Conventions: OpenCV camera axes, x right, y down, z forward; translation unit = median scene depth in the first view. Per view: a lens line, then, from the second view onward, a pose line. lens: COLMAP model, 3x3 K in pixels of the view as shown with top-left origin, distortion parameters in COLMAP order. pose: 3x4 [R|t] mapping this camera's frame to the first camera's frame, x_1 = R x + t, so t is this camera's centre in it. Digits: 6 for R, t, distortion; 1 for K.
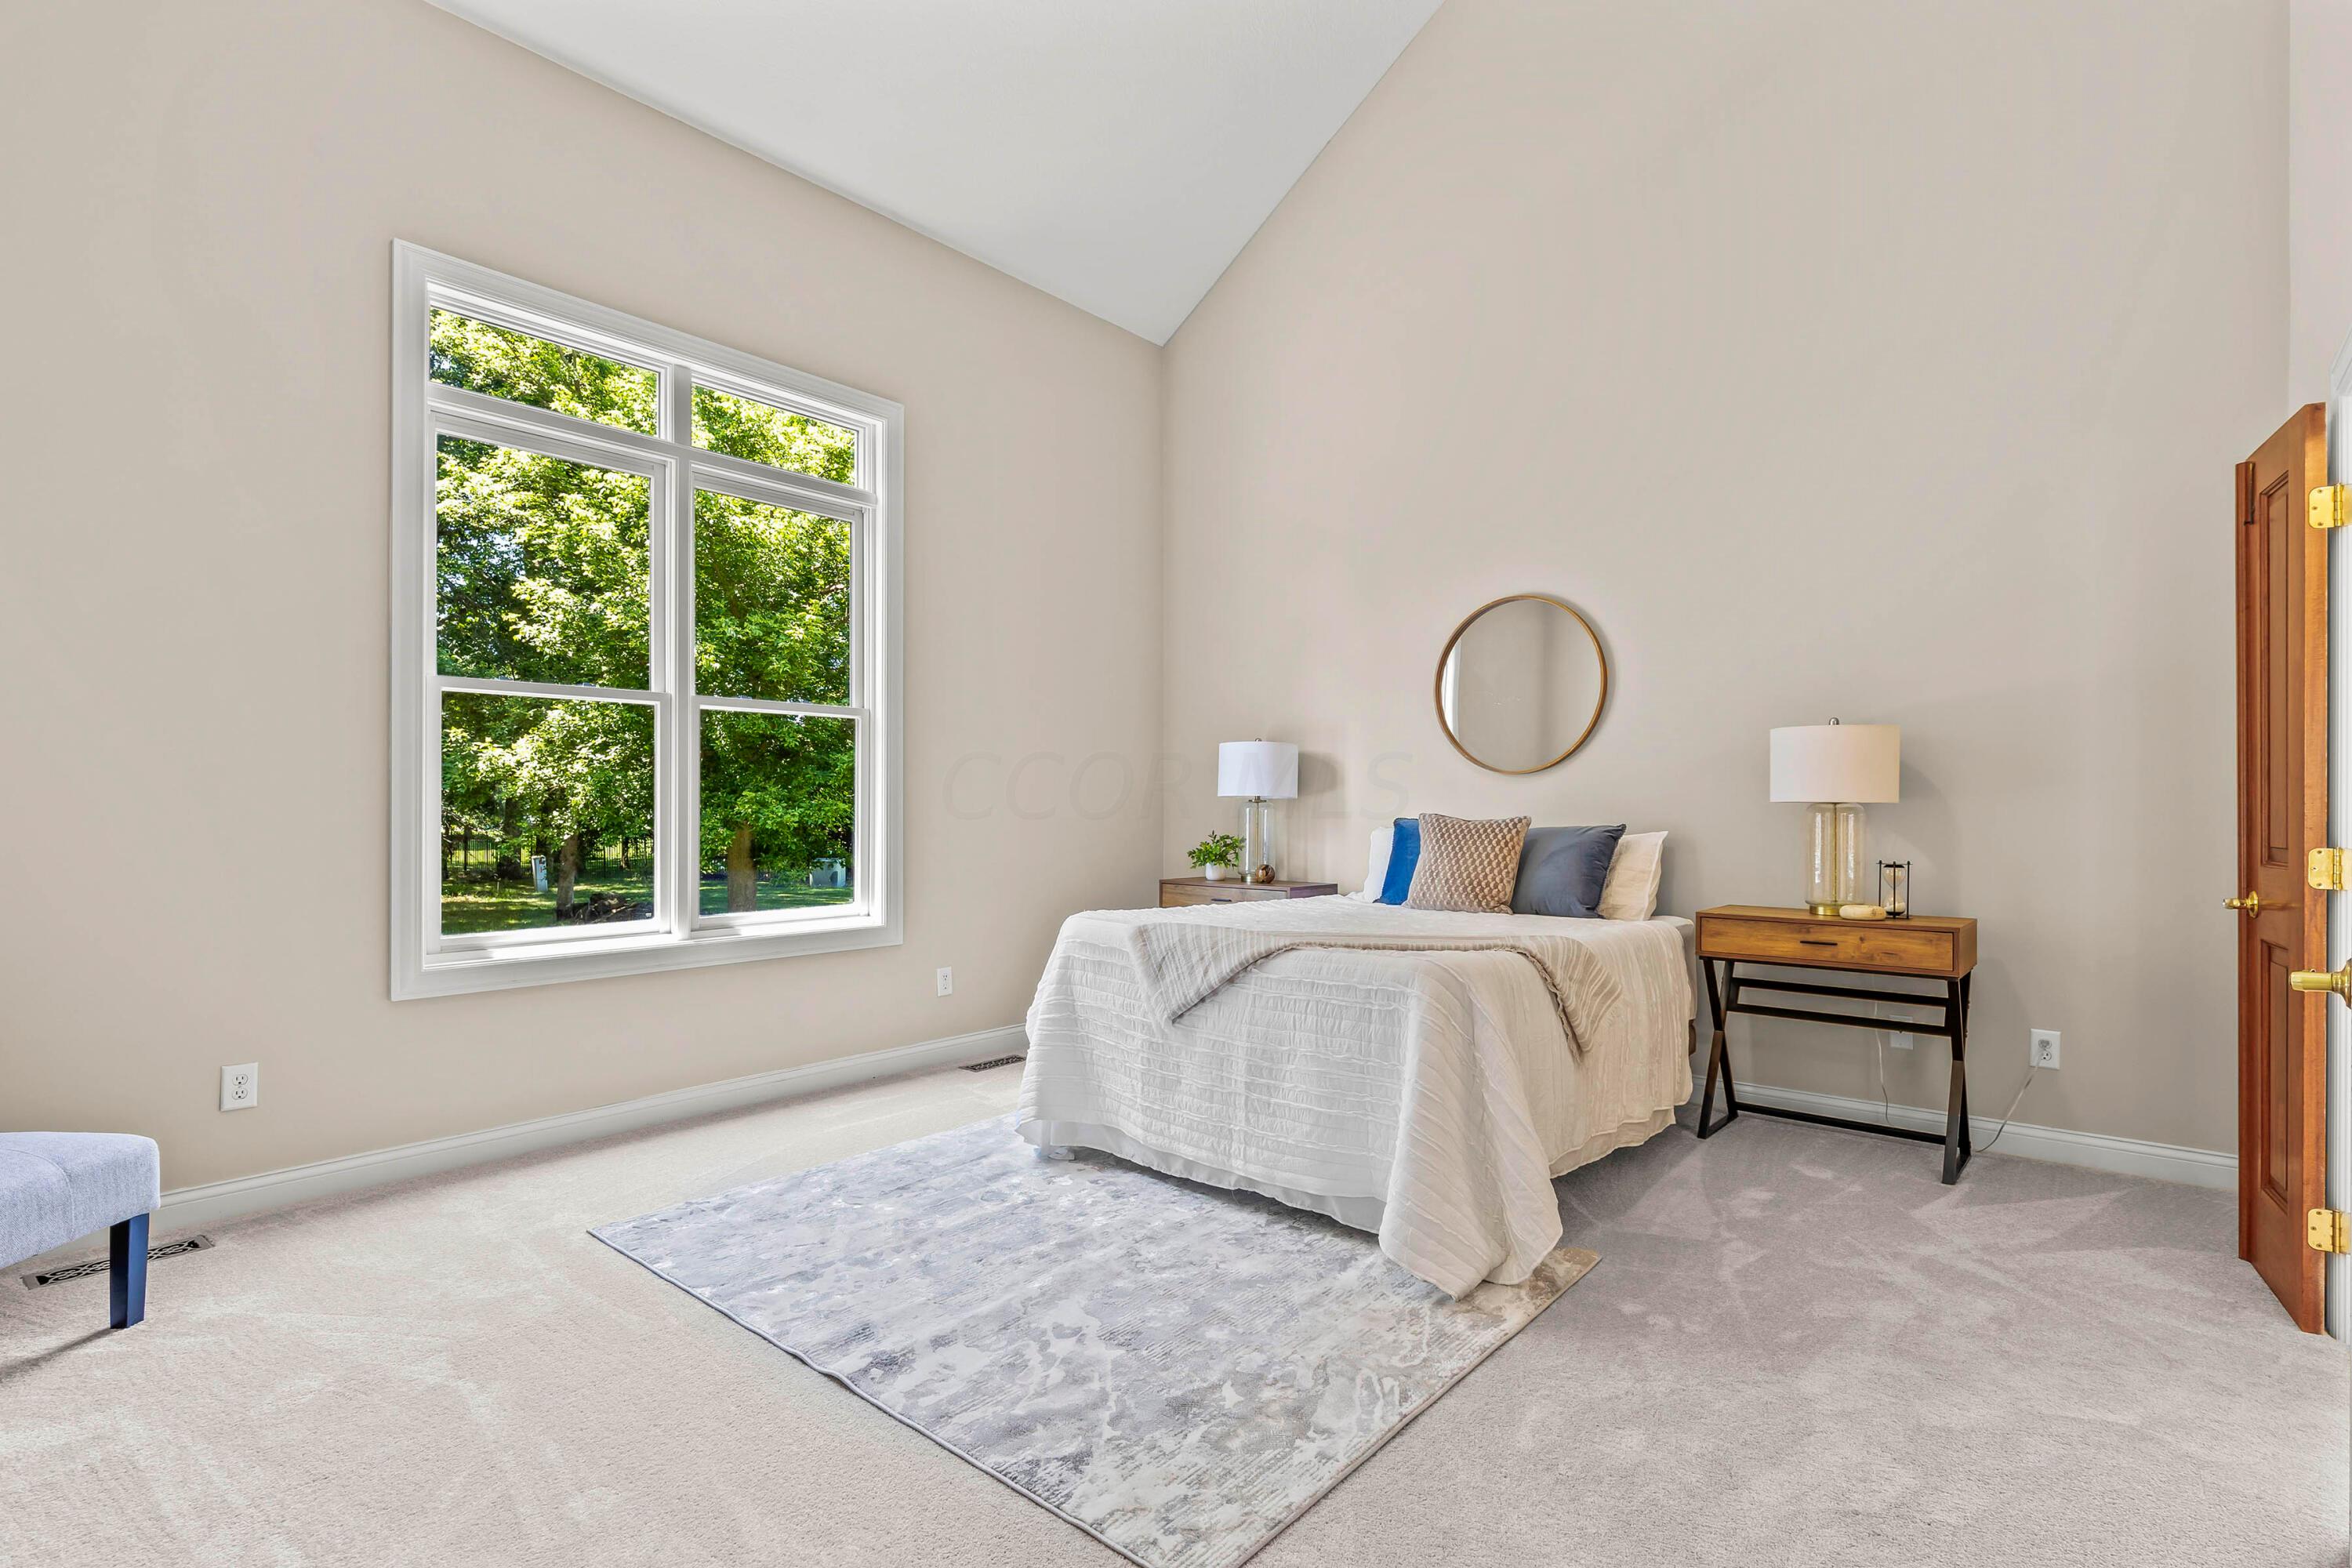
lens RADIAL K [[1118.0, 0, 1176.0], [0, 1118.0, 784.0], [0, 0, 1]] dist [0.000548, -0.000454]
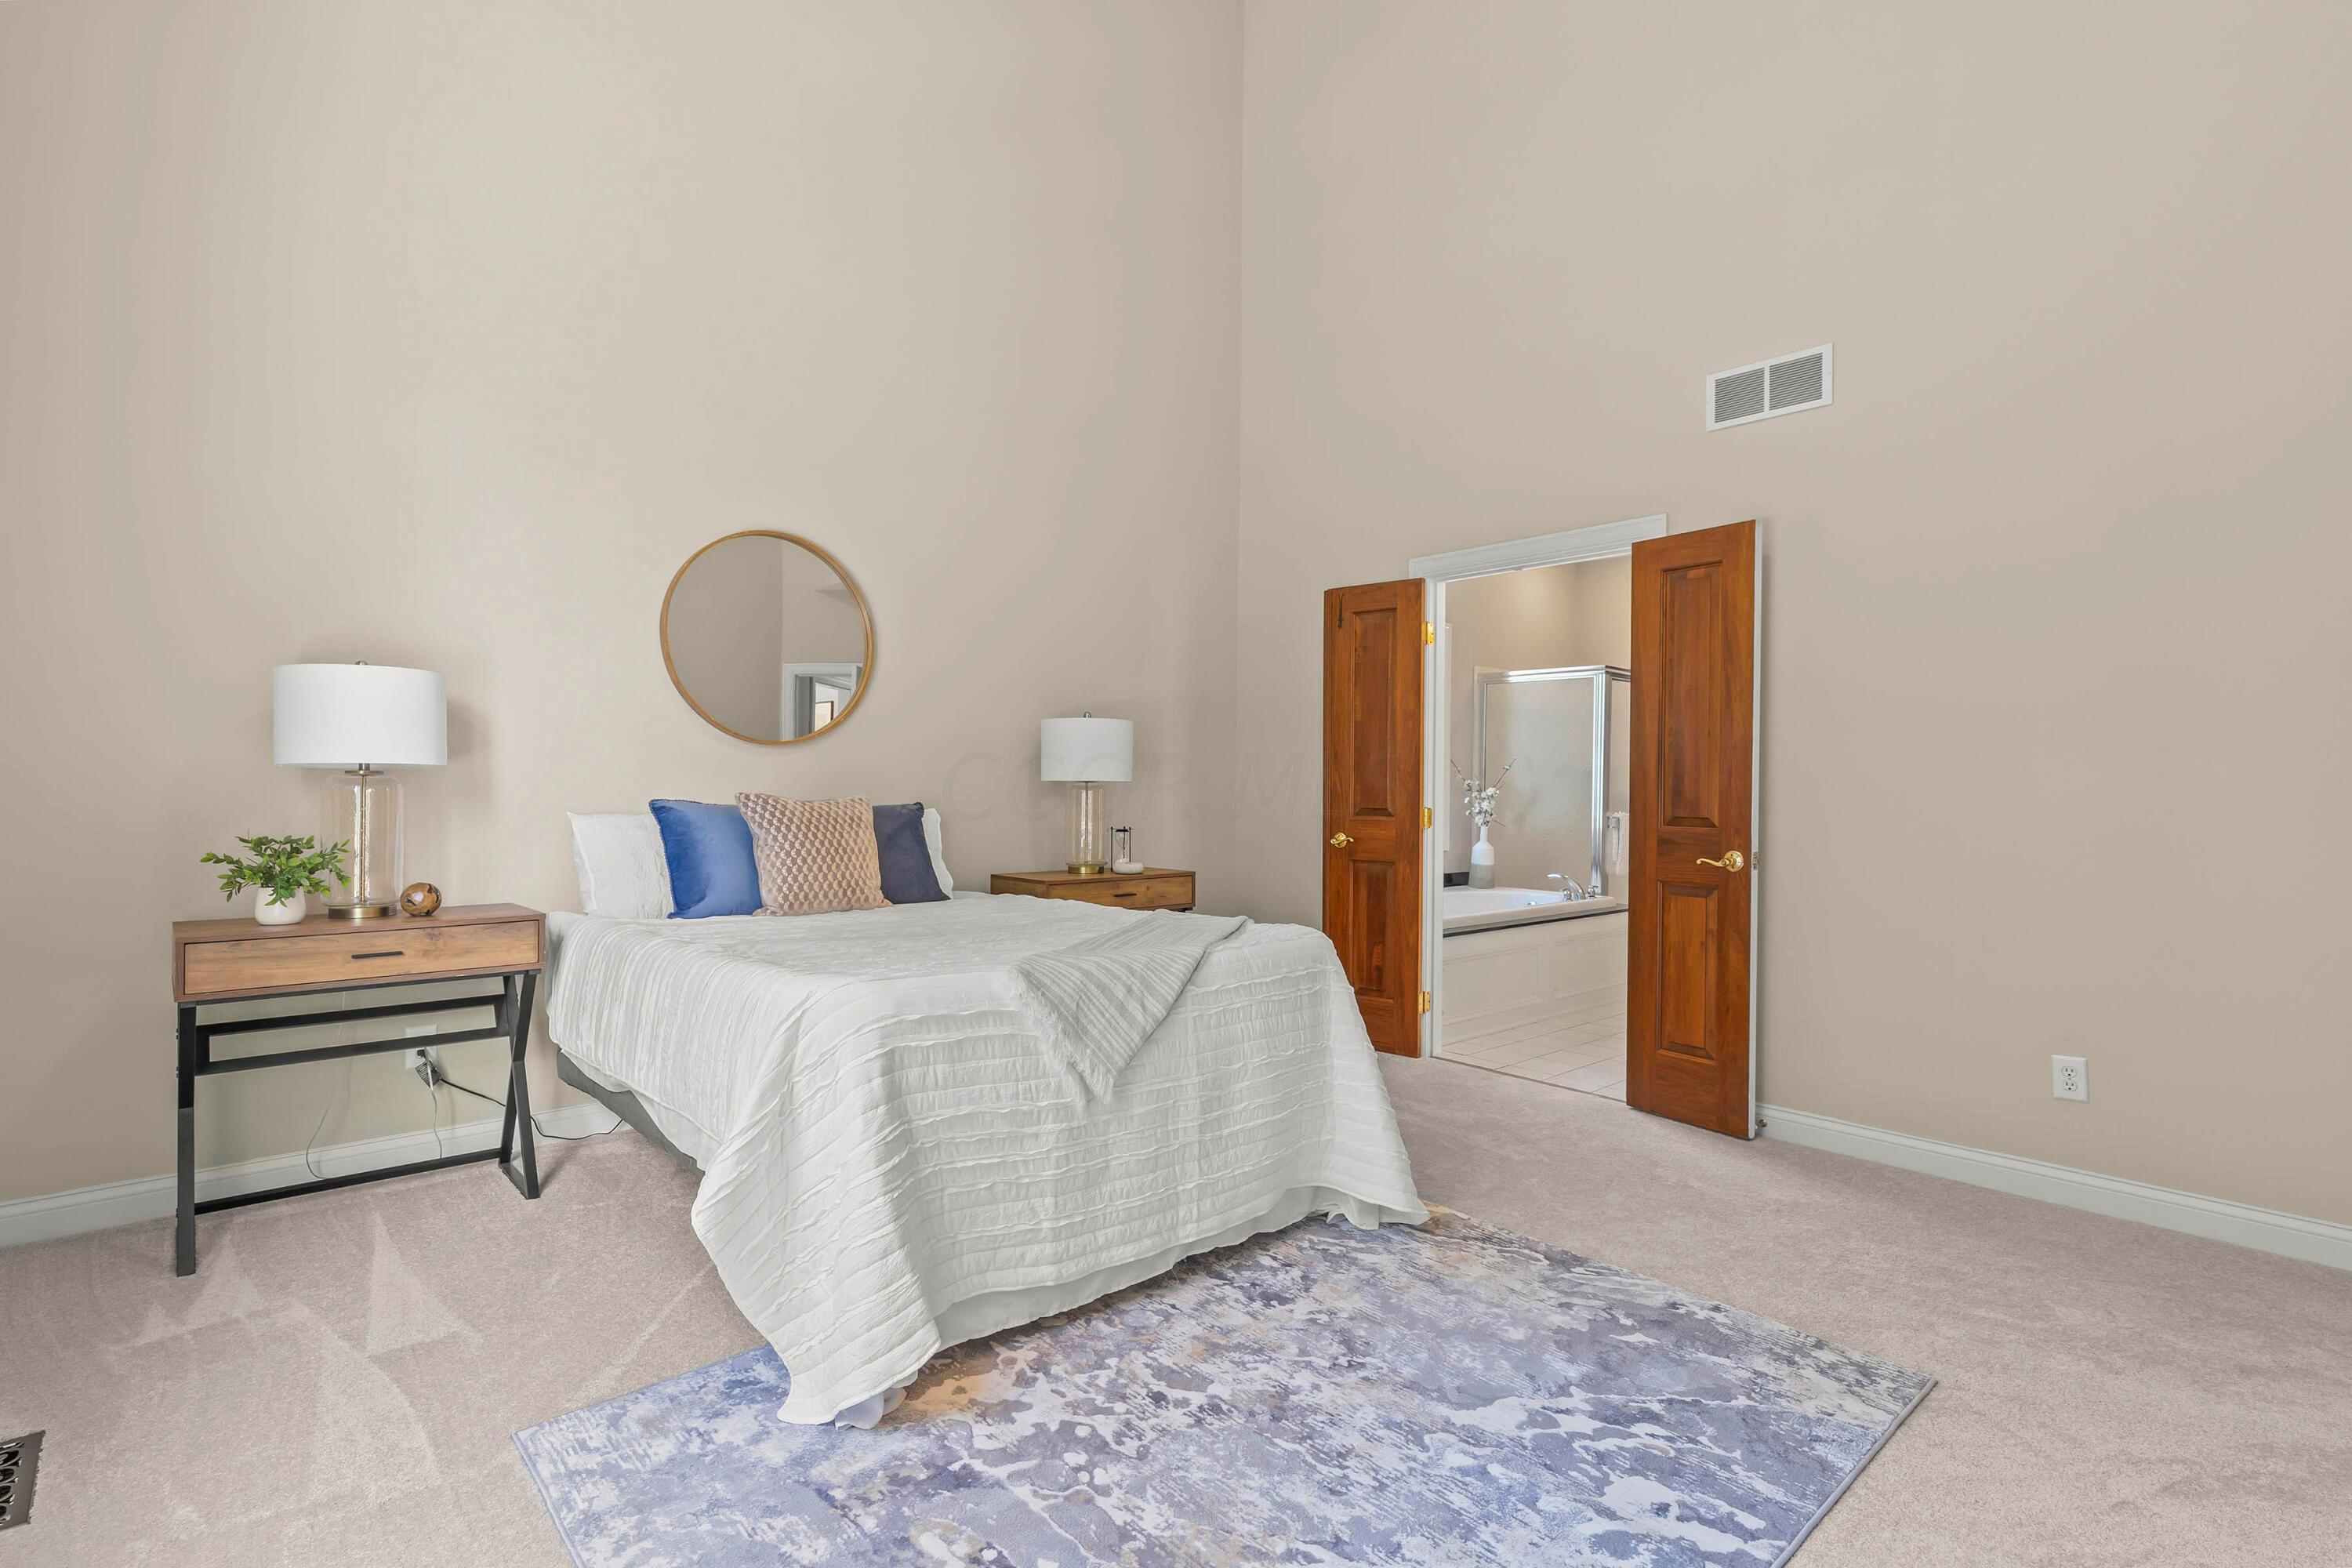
lens RADIAL K [[1118.0, 0, 1176.0], [0, 1118.0, 784.0], [0, 0, 1]] dist [0.000548, -0.000454]
pose [[0.130526, -0.002135, 0.991443, -0.713264], [-0.025692, 0.999655, 0.005535, 0.012163], [-0.991112, -0.026195, 0.130426, 0.869598]]
